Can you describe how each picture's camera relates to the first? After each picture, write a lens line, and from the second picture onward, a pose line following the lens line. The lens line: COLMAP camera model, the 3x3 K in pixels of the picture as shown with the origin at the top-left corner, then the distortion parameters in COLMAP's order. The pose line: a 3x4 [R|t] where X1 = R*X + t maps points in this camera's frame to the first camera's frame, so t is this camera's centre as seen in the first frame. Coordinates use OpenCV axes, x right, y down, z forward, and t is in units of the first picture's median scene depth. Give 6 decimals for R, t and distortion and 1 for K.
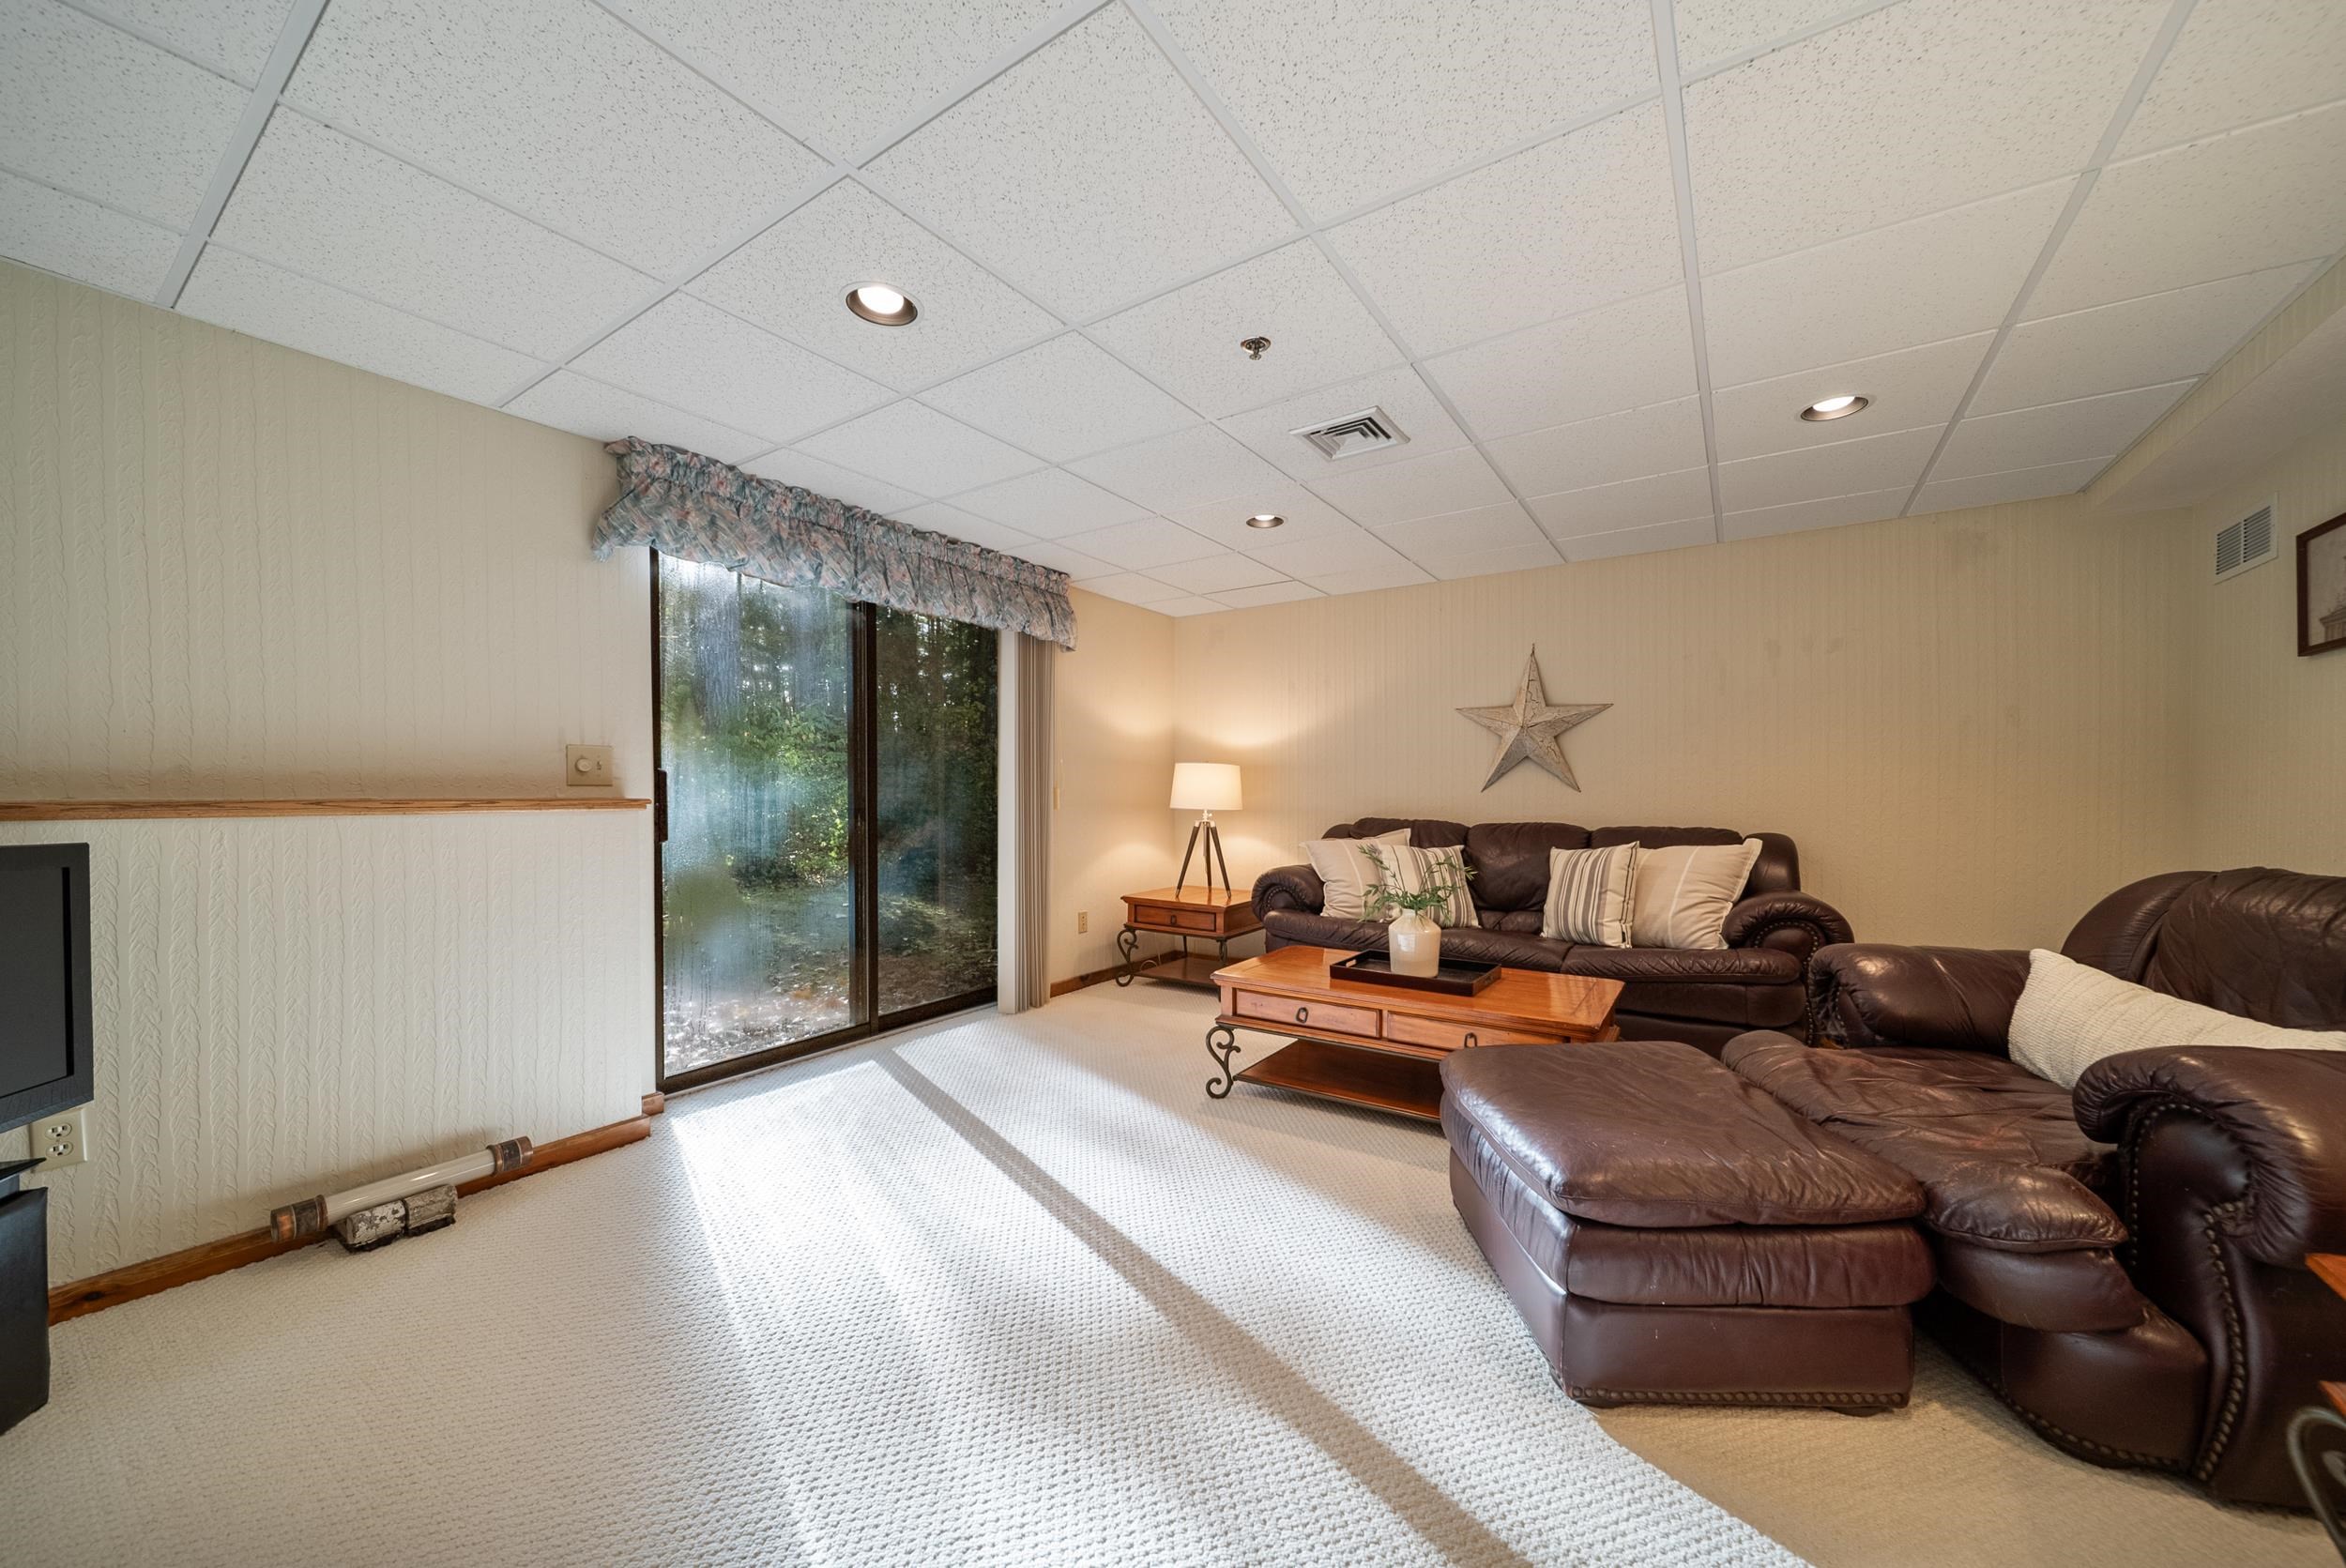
lens RADIAL K [[842.8, 0, 1186.7], [0, 842.8, 798.8], [0, 0, 1]] dist [-0.002459, 0.000115]
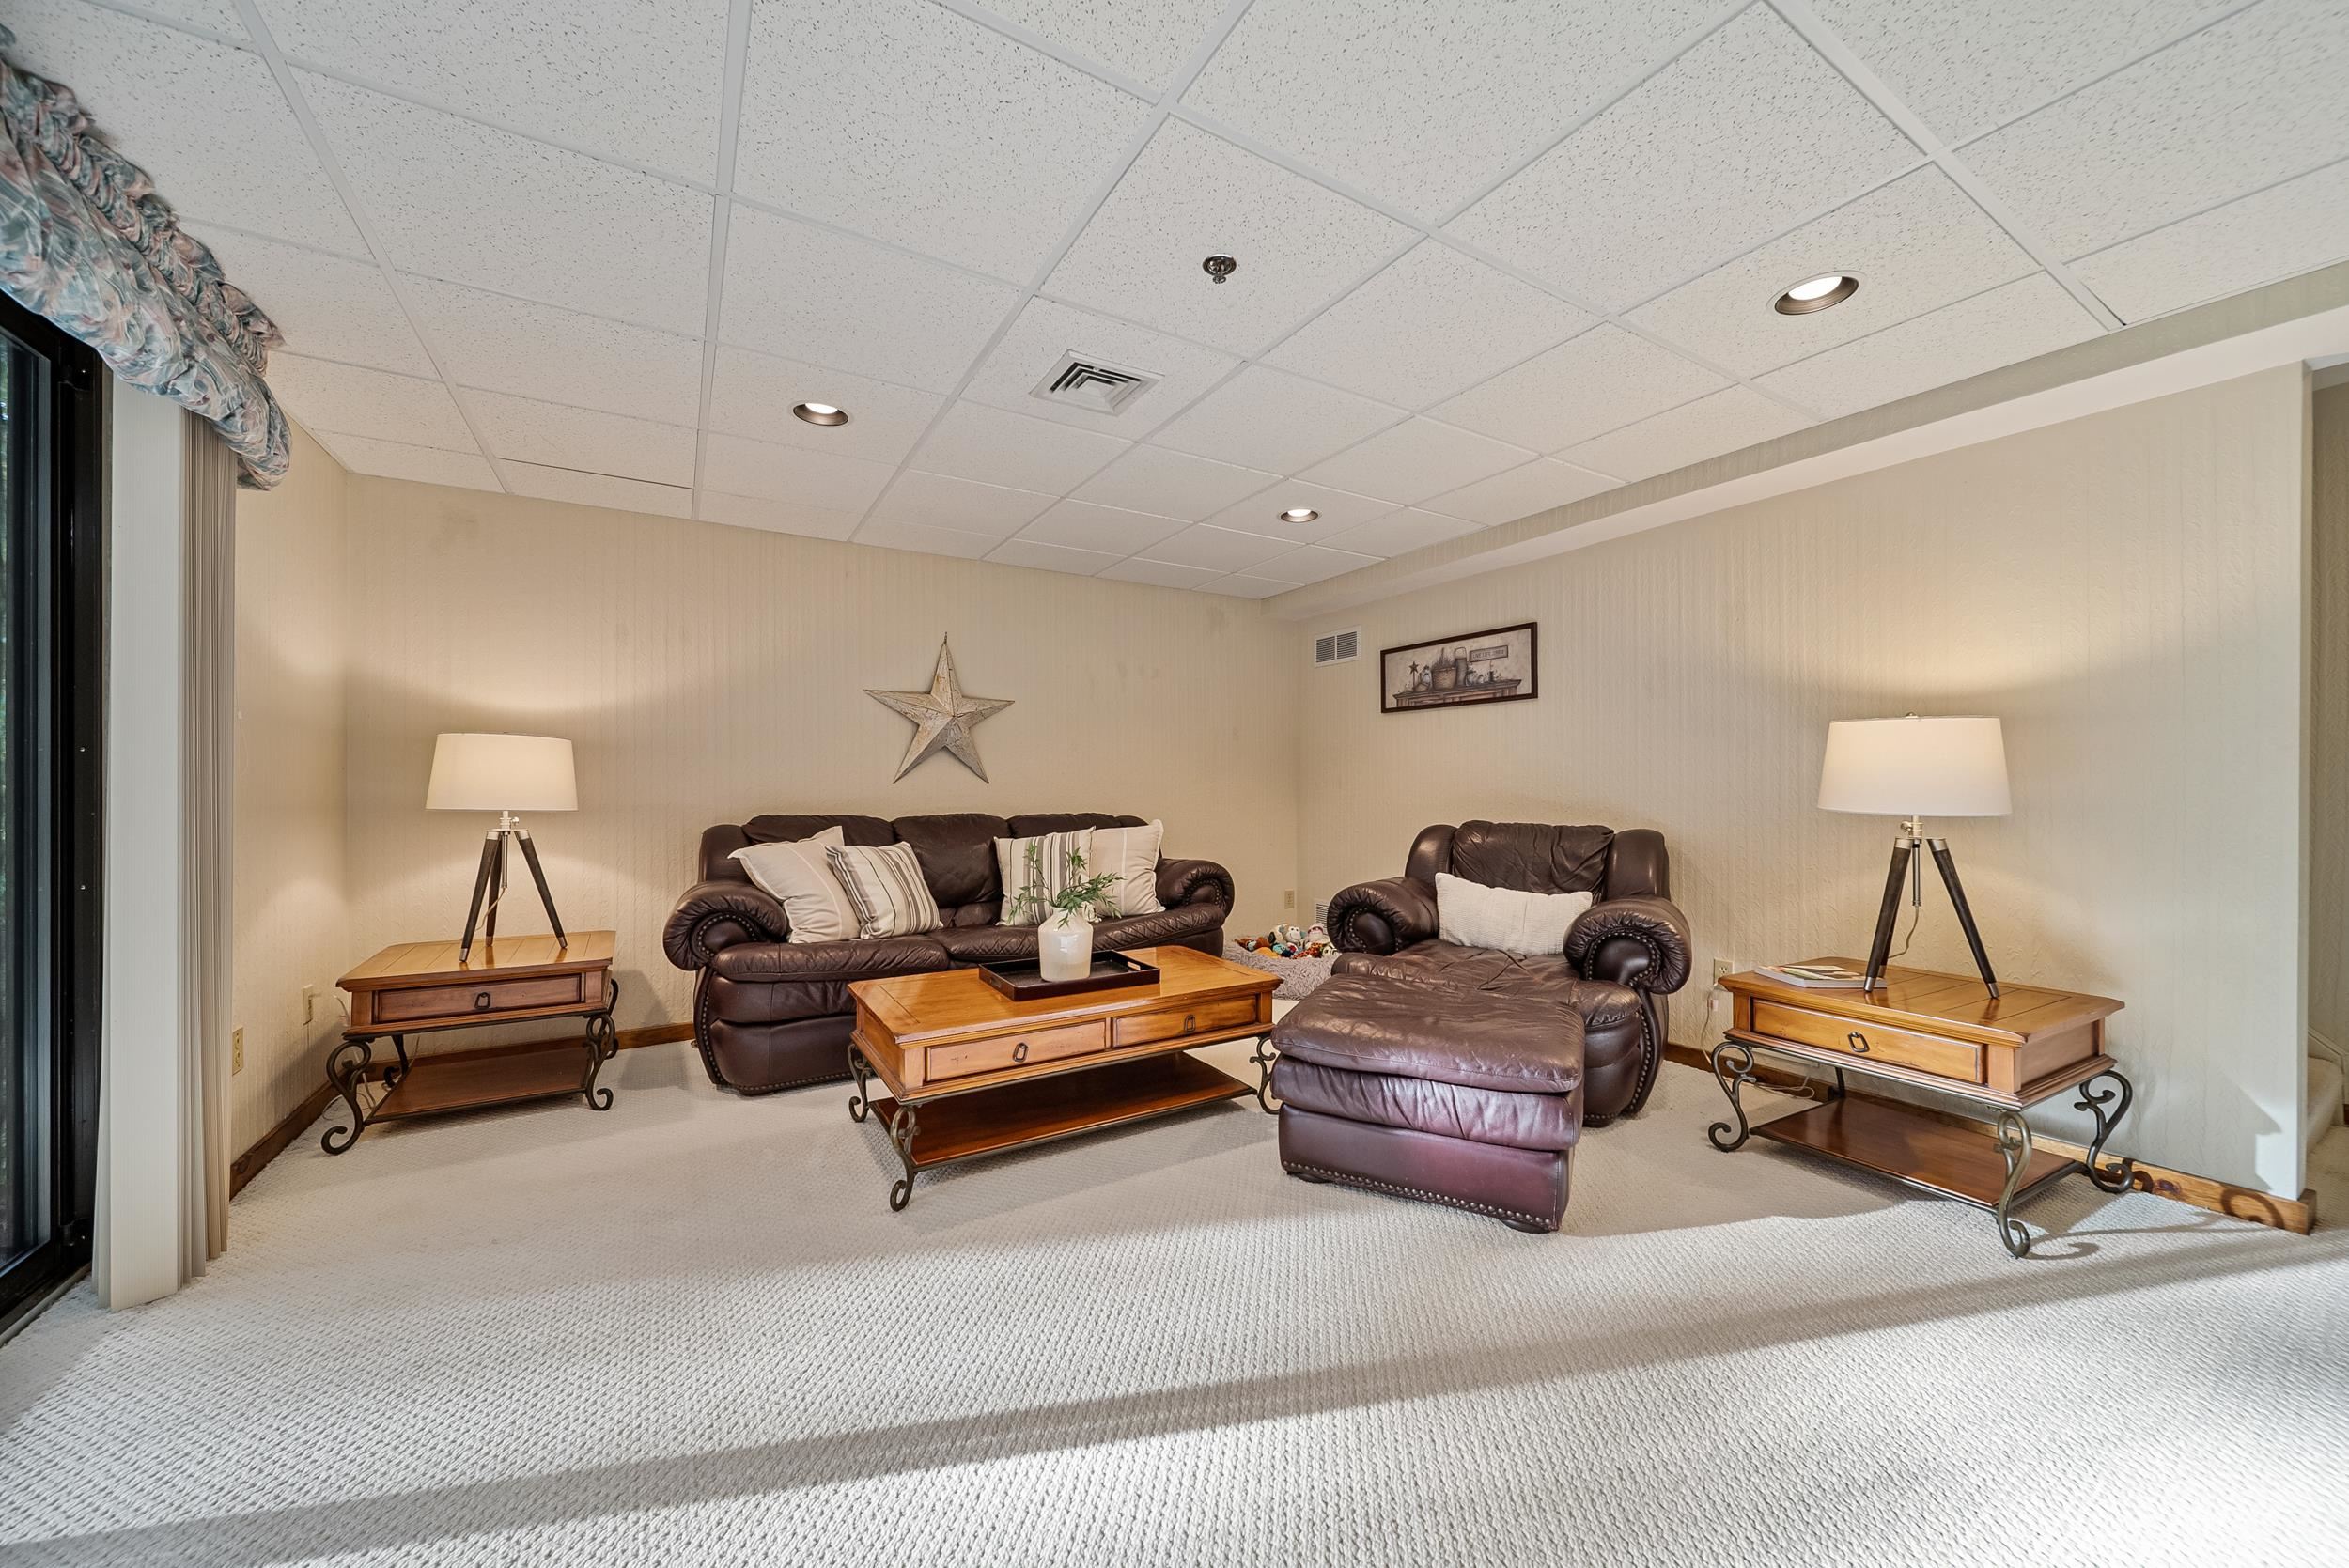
lens RADIAL K [[843.8, 0, 1179.9], [0, 843.8, 773.2], [0, 0, 1]] dist [-0.002459, 0.000115]
pose [[0.432040, 0.015030, 0.901729, -0.441834], [0.008287, 0.999753, -0.020635, 0.003374], [-0.901817, 0.016388, 0.431808, 0.412204]]
